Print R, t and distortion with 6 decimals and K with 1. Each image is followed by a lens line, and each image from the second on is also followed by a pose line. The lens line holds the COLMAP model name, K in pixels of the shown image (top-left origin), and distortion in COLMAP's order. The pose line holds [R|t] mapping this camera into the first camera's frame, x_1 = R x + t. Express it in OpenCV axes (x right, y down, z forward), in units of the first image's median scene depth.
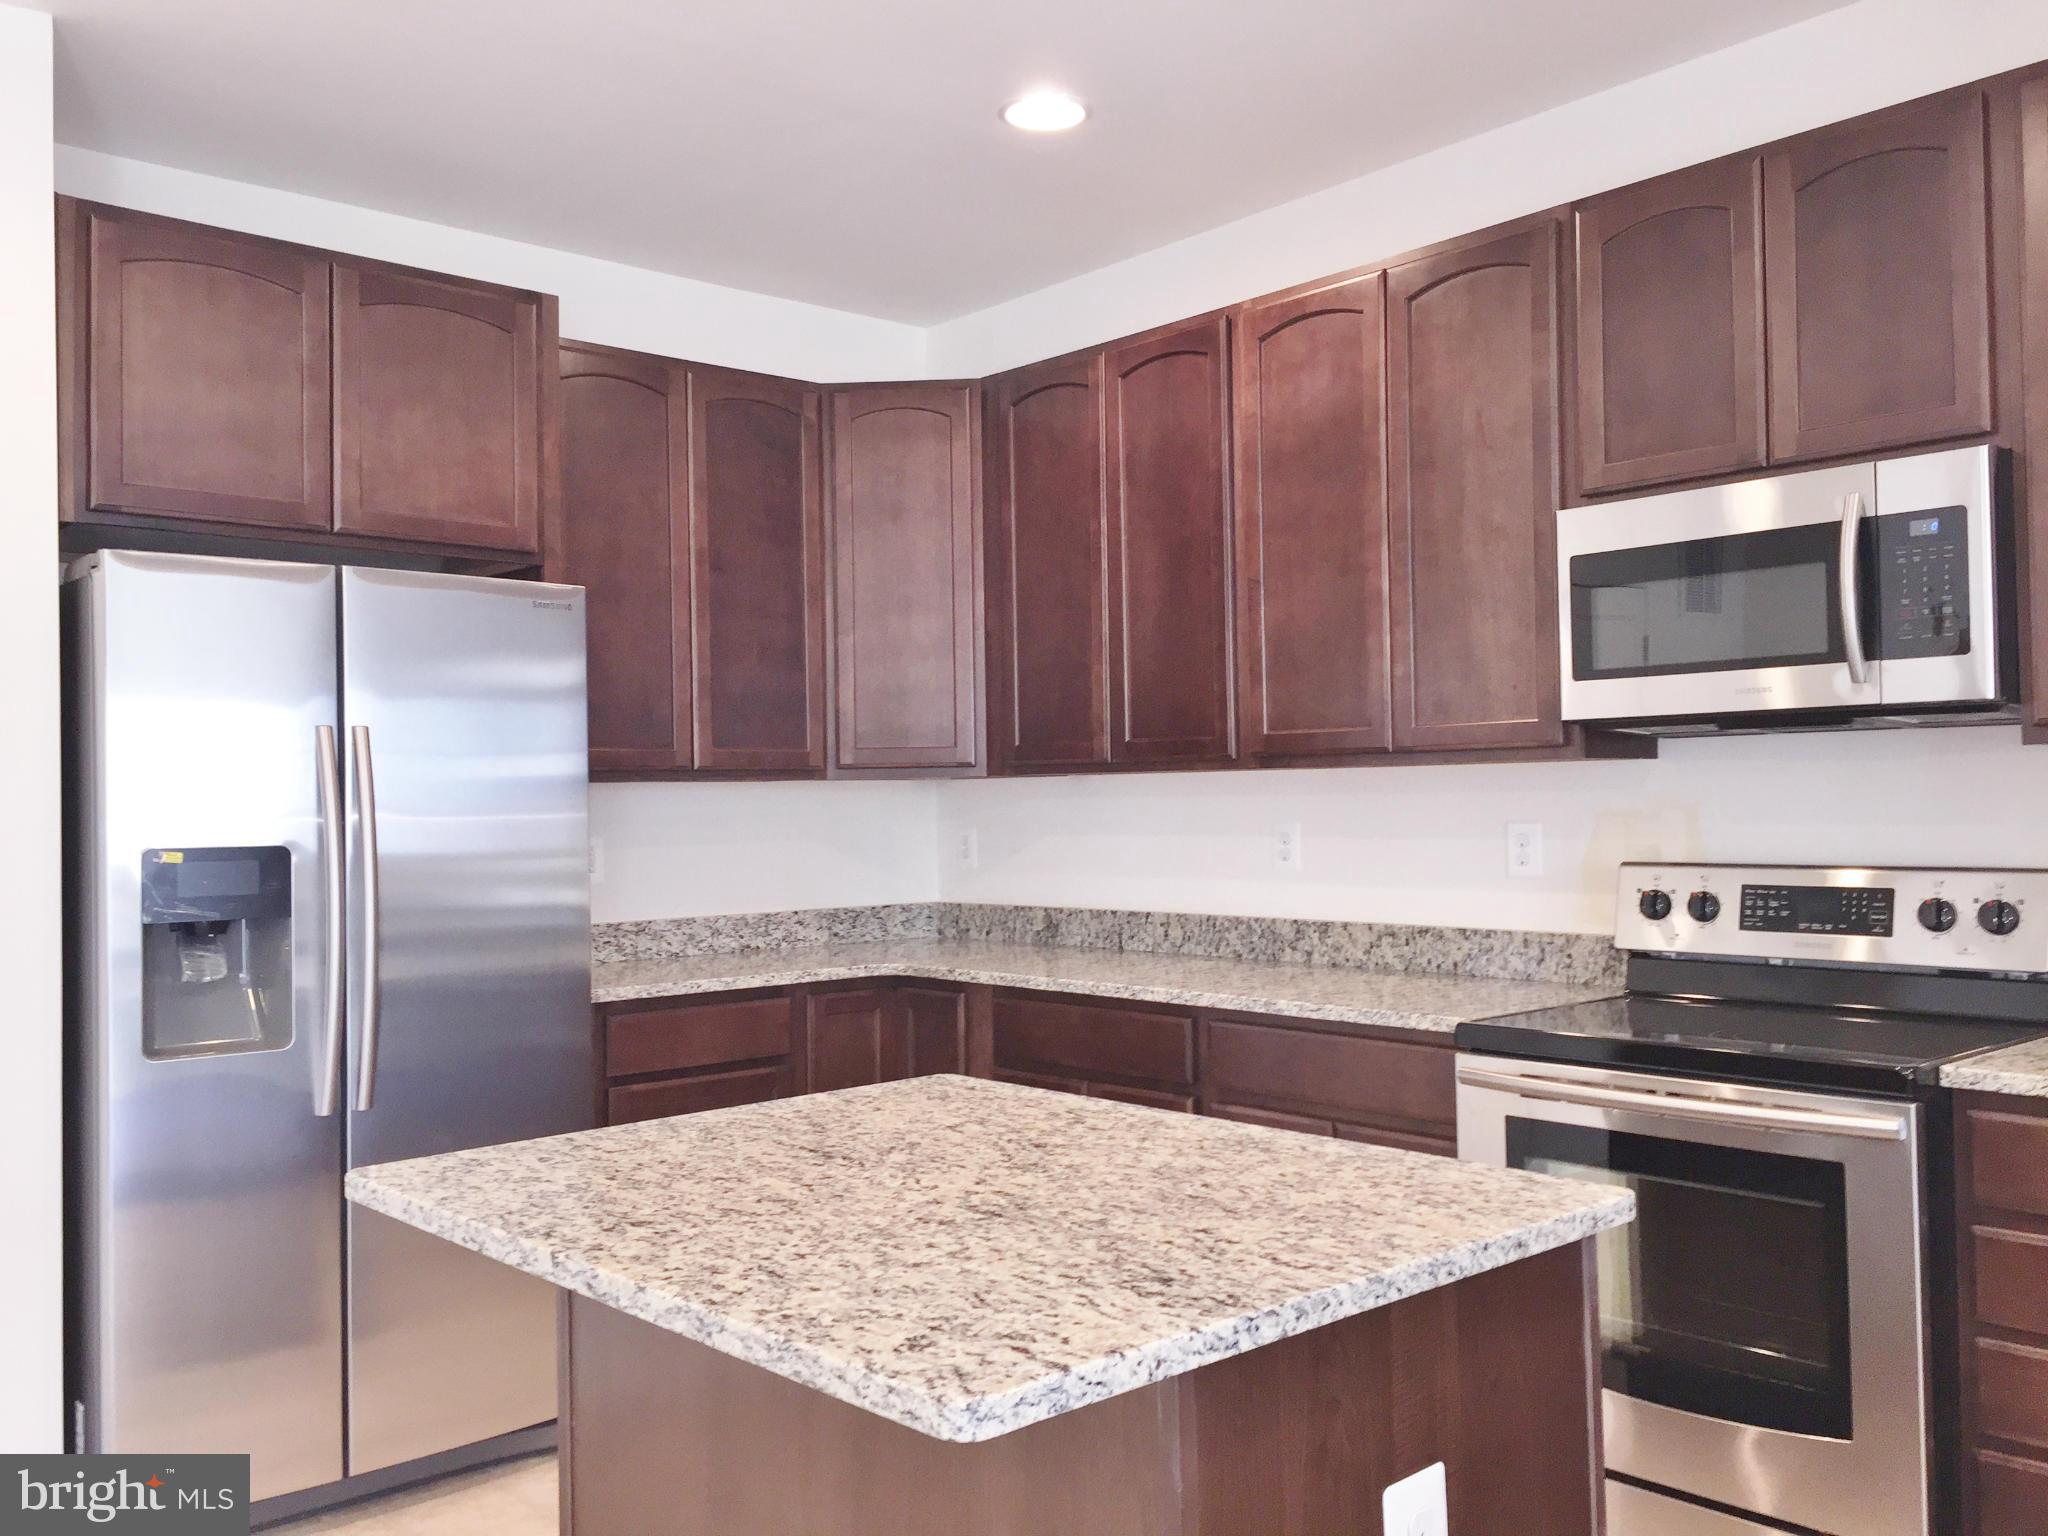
lens RADIAL K [[1760.9, 0, 1029.4], [0, 1760.9, 767.4], [0, 0, 1]] dist [0.076919, -0.082503]
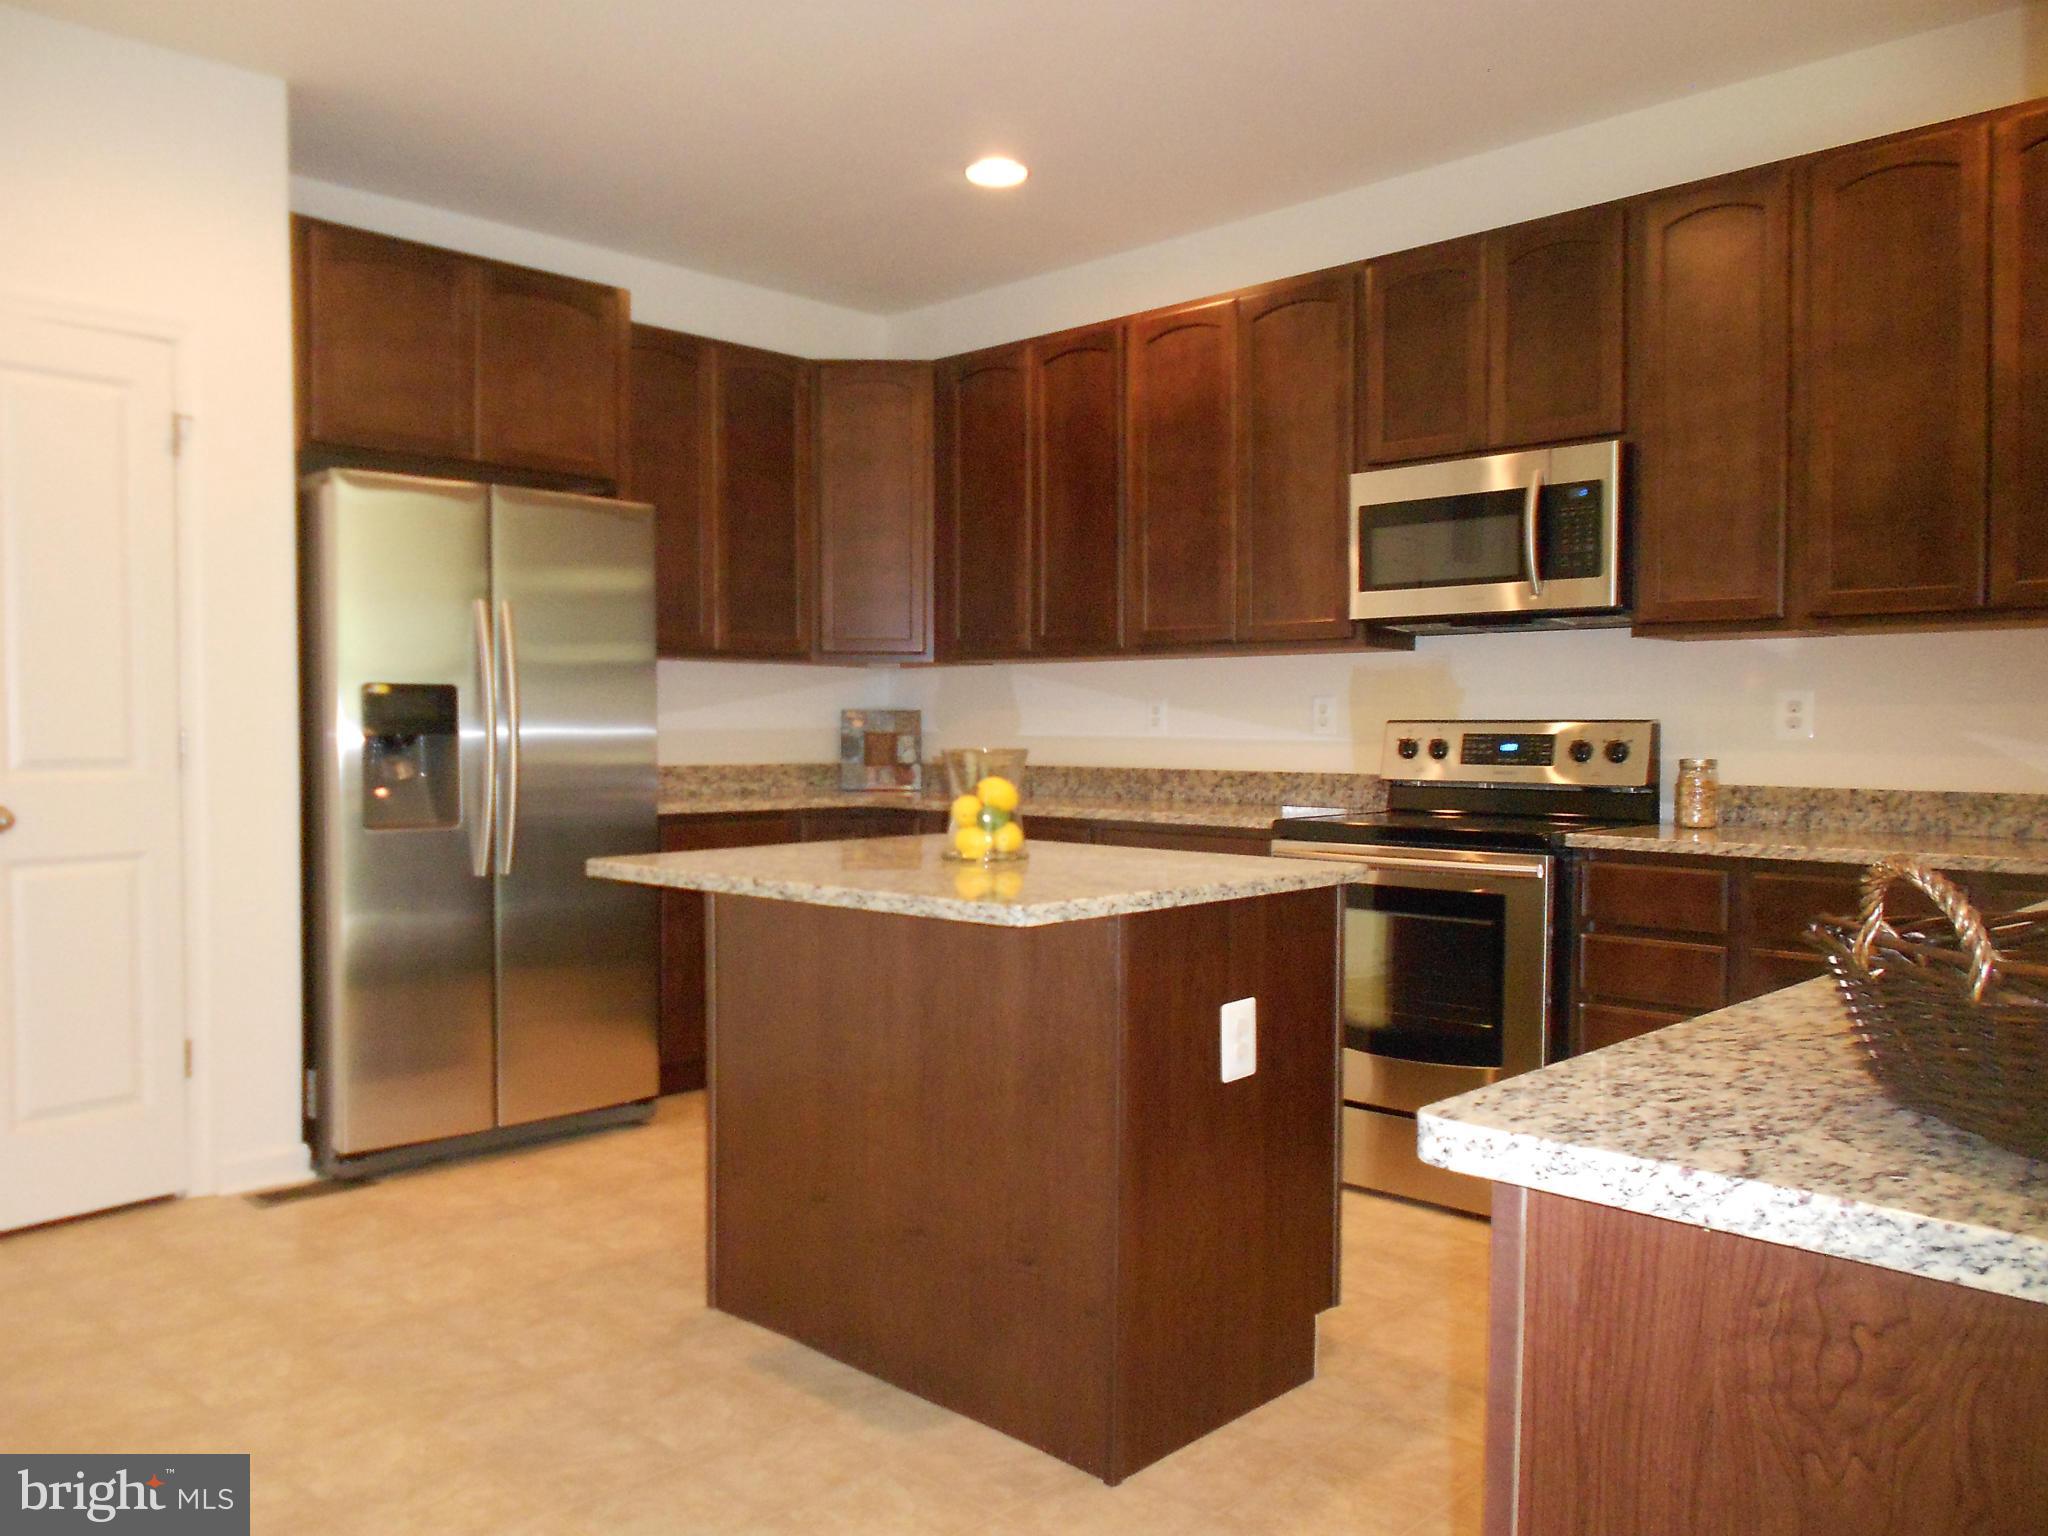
lens RADIAL K [[1588.2, 0, 1028.0], [0, 1588.2, 778.2], [0, 0, 1]] dist [-0.000342, 0.003831]
pose [[0.996730, 0.018911, 0.078563, -0.058352], [-0.022683, 0.998618, 0.047398, 0.043686], [-0.077558, -0.049026, 0.995782, -0.261860]]
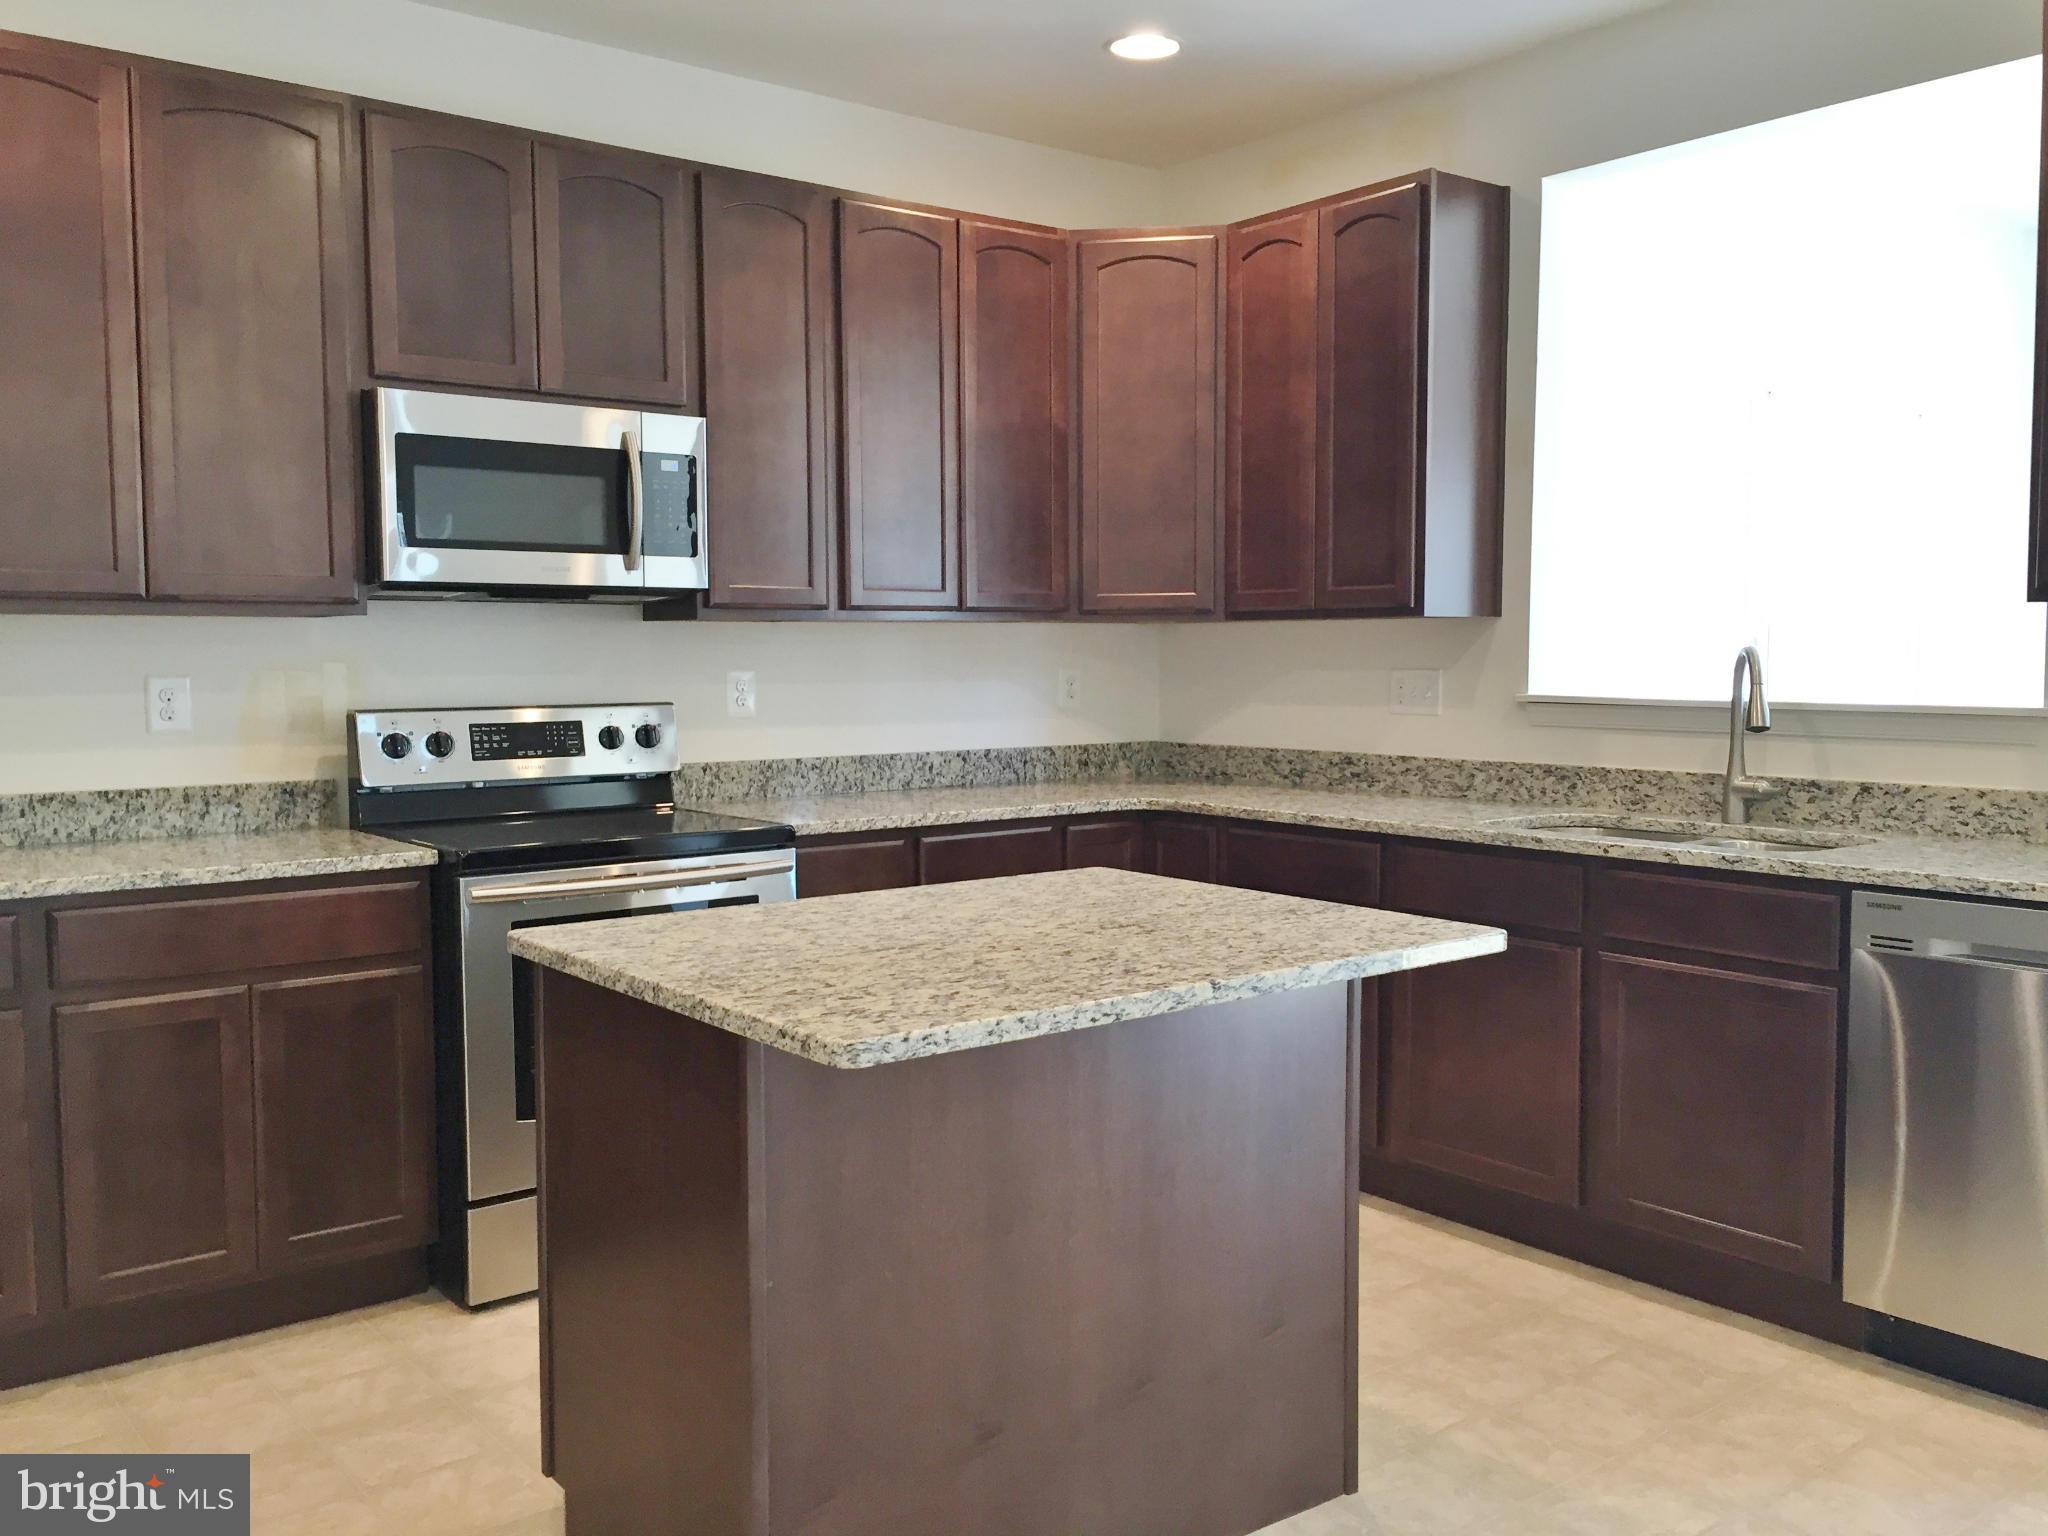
lens RADIAL K [[1760.9, 0, 1015.9], [0, 1760.9, 773.7], [0, 0, 1]] dist [0.076919, -0.082503]
pose [[0.053792, -0.056743, 0.996939, -0.724315], [-0.014061, 0.998242, 0.057576, 0.021888], [-0.998453, -0.017115, 0.052900, 0.500994]]
